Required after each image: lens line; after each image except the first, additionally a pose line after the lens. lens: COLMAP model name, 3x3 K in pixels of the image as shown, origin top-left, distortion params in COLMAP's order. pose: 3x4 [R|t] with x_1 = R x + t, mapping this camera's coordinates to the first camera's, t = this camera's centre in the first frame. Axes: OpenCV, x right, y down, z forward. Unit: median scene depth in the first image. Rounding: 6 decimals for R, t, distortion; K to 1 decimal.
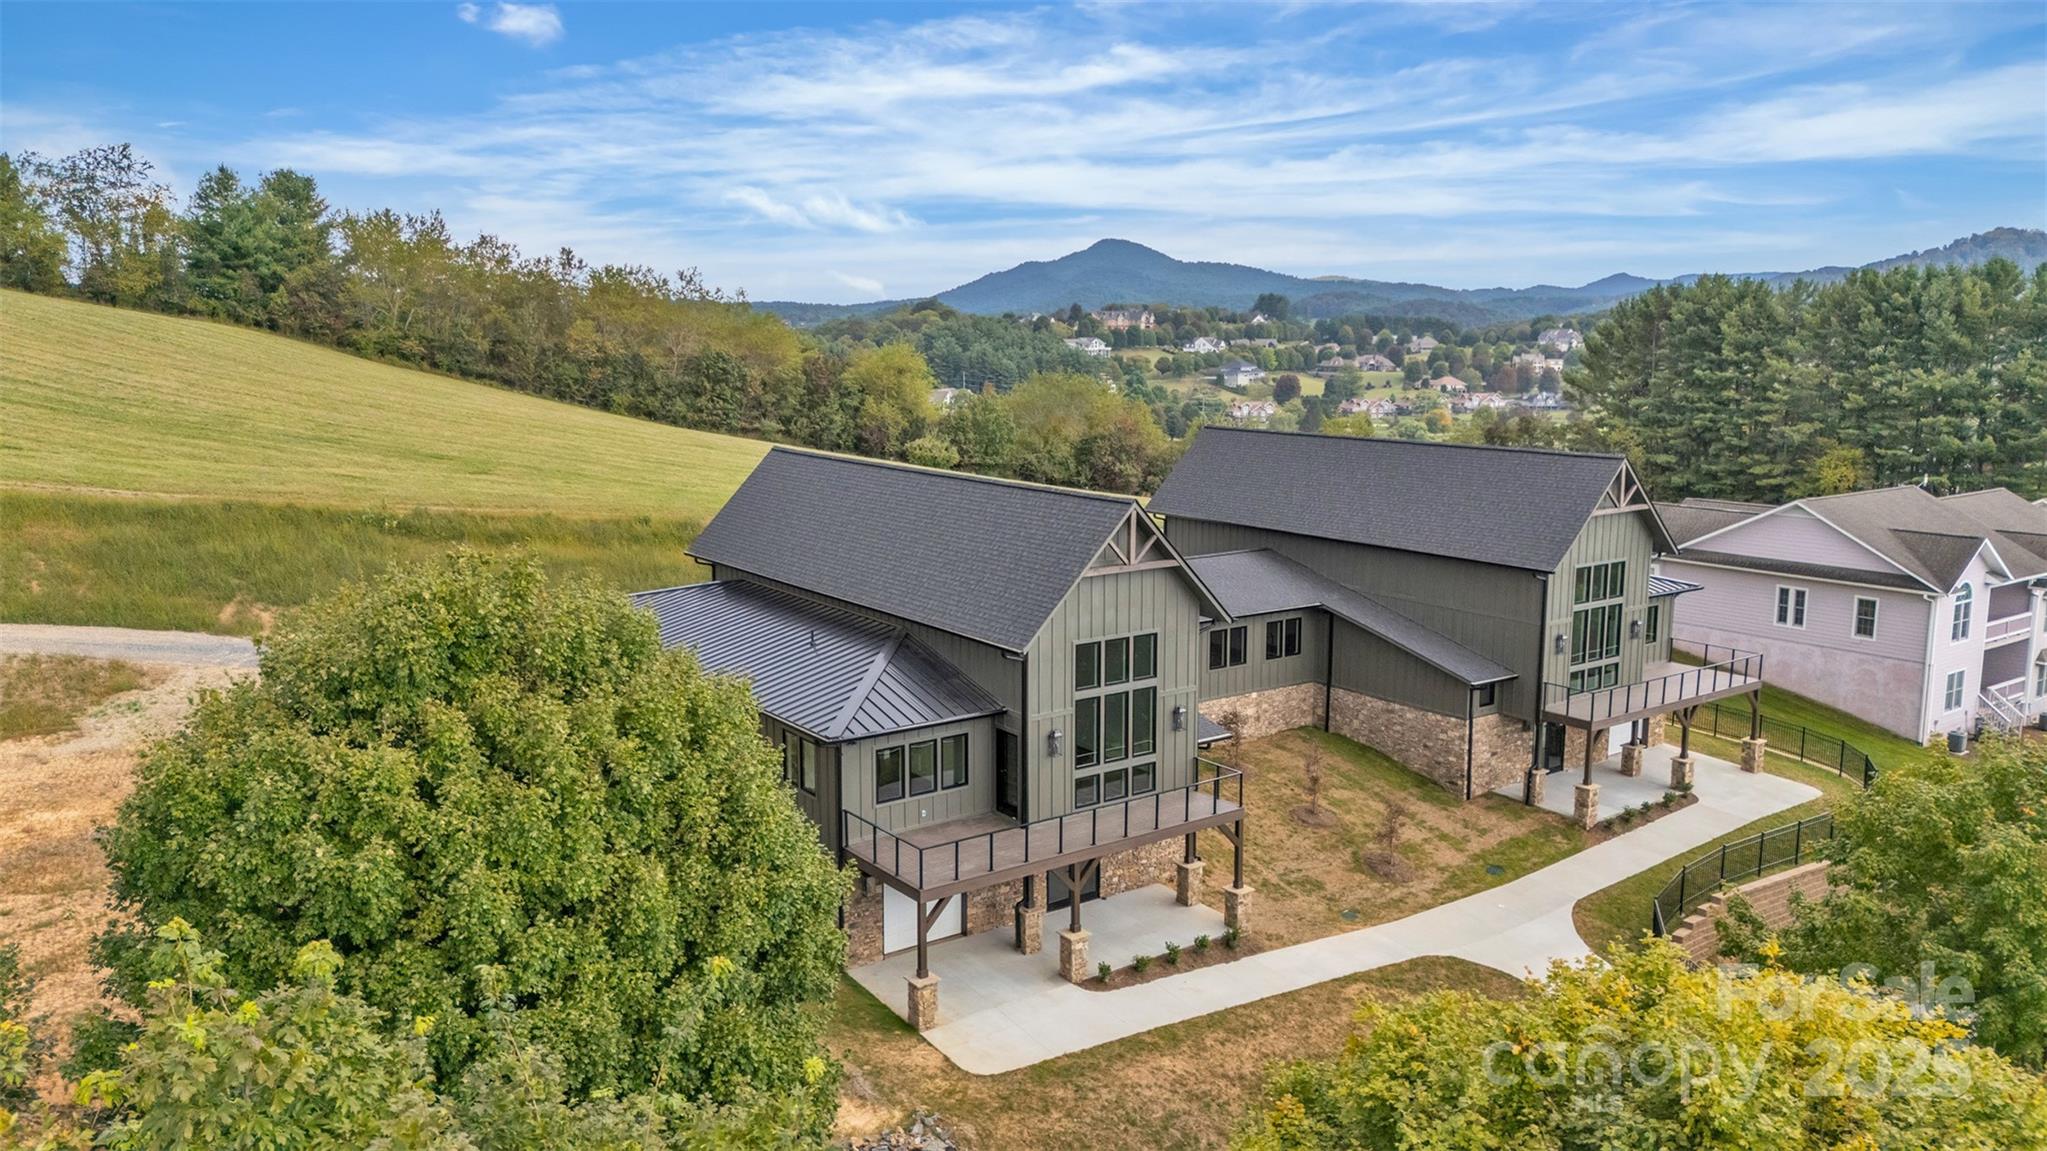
lens RADIAL K [[1506.0, 0, 1021.4], [0, 1506.0, 577.8], [0, 0, 1]] dist [0.090795, -0.114053]
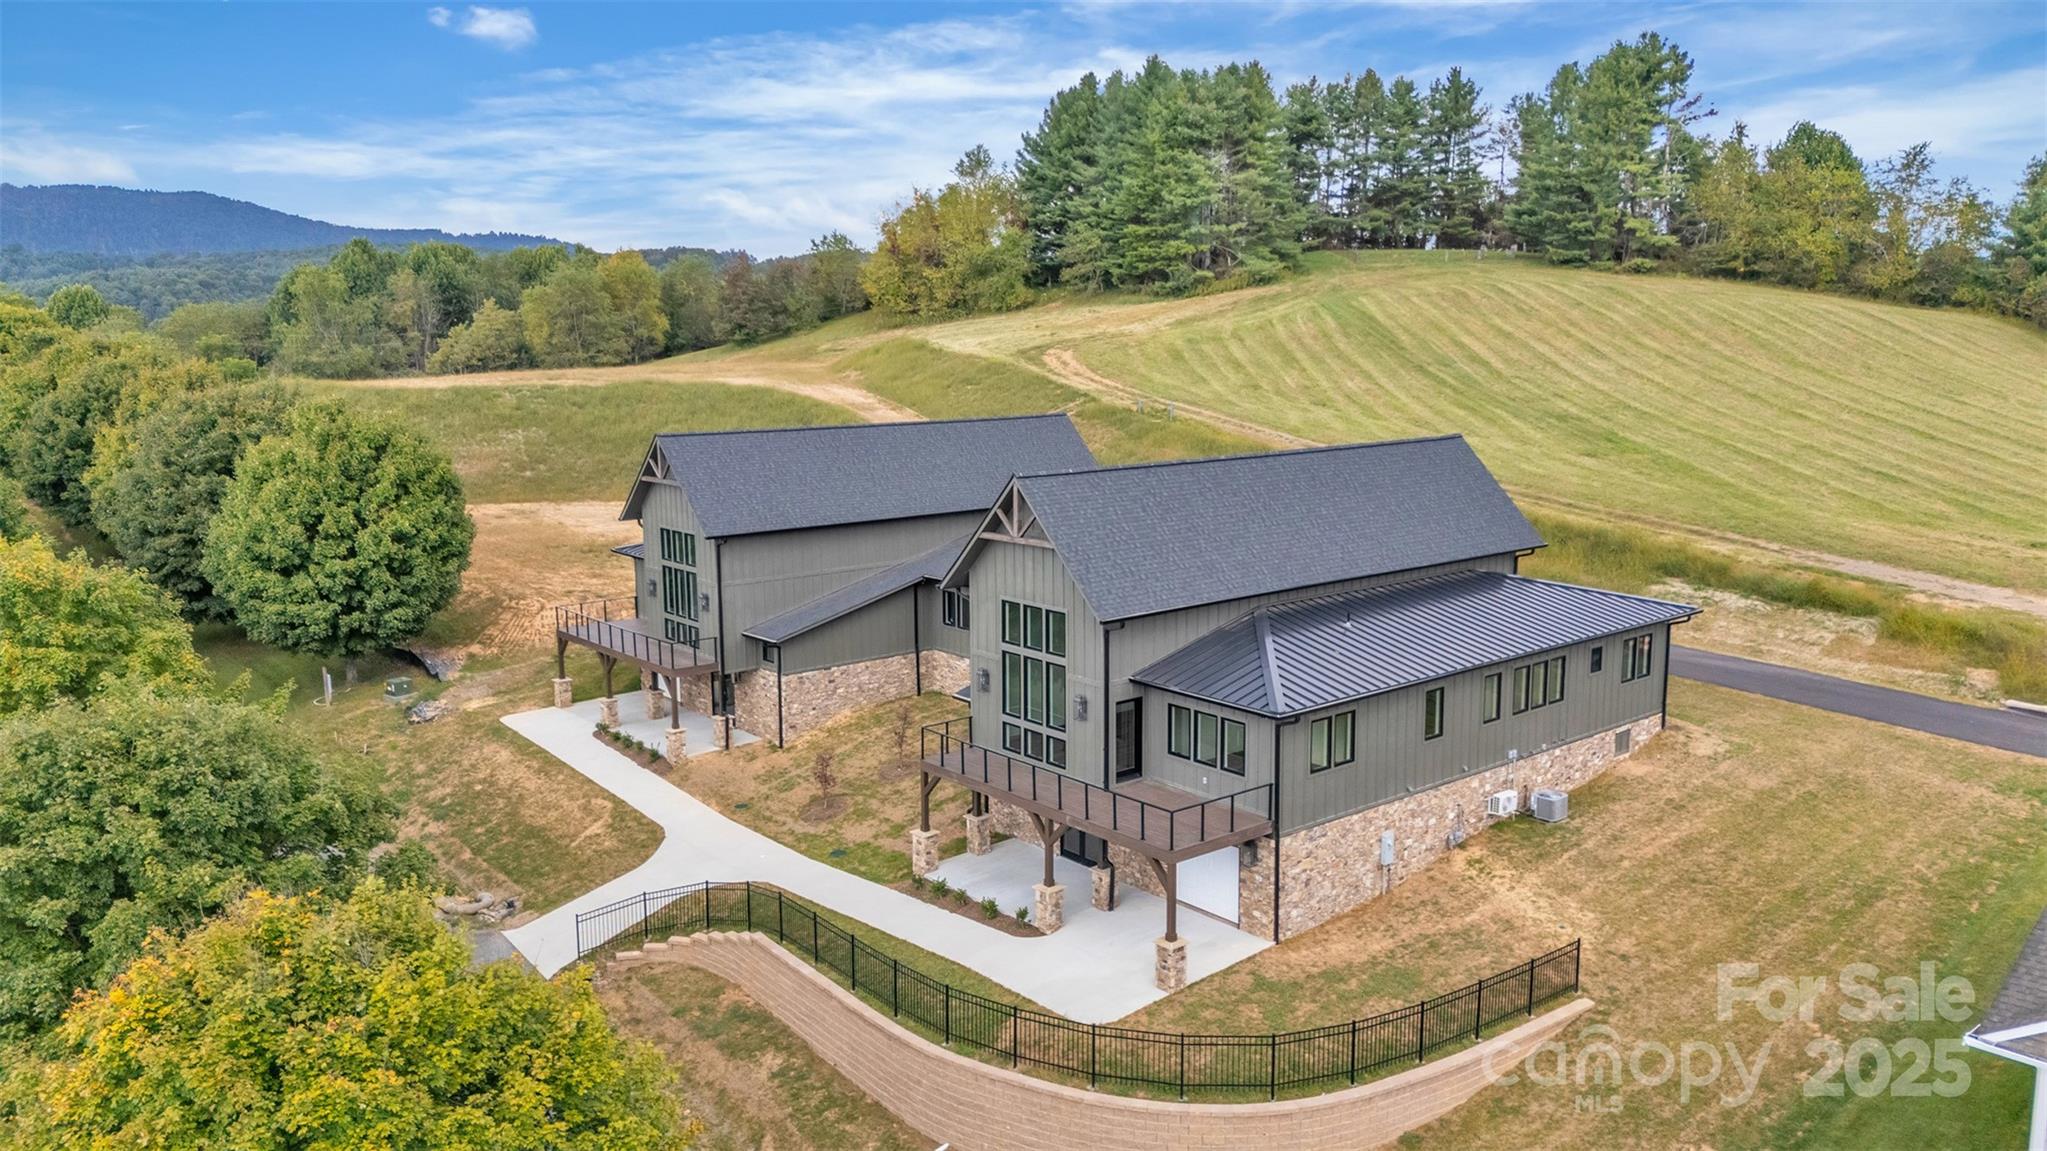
lens RADIAL K [[1506.0, 0, 1021.4], [0, 1506.0, 577.8], [0, 0, 1]] dist [0.090795, -0.114053]
pose [[0.065518, 0.156944, -0.985432, 0.432453], [-0.160595, 0.976339, 0.144818, -0.050317], [0.984843, 0.148767, 0.089172, 0.341334]]
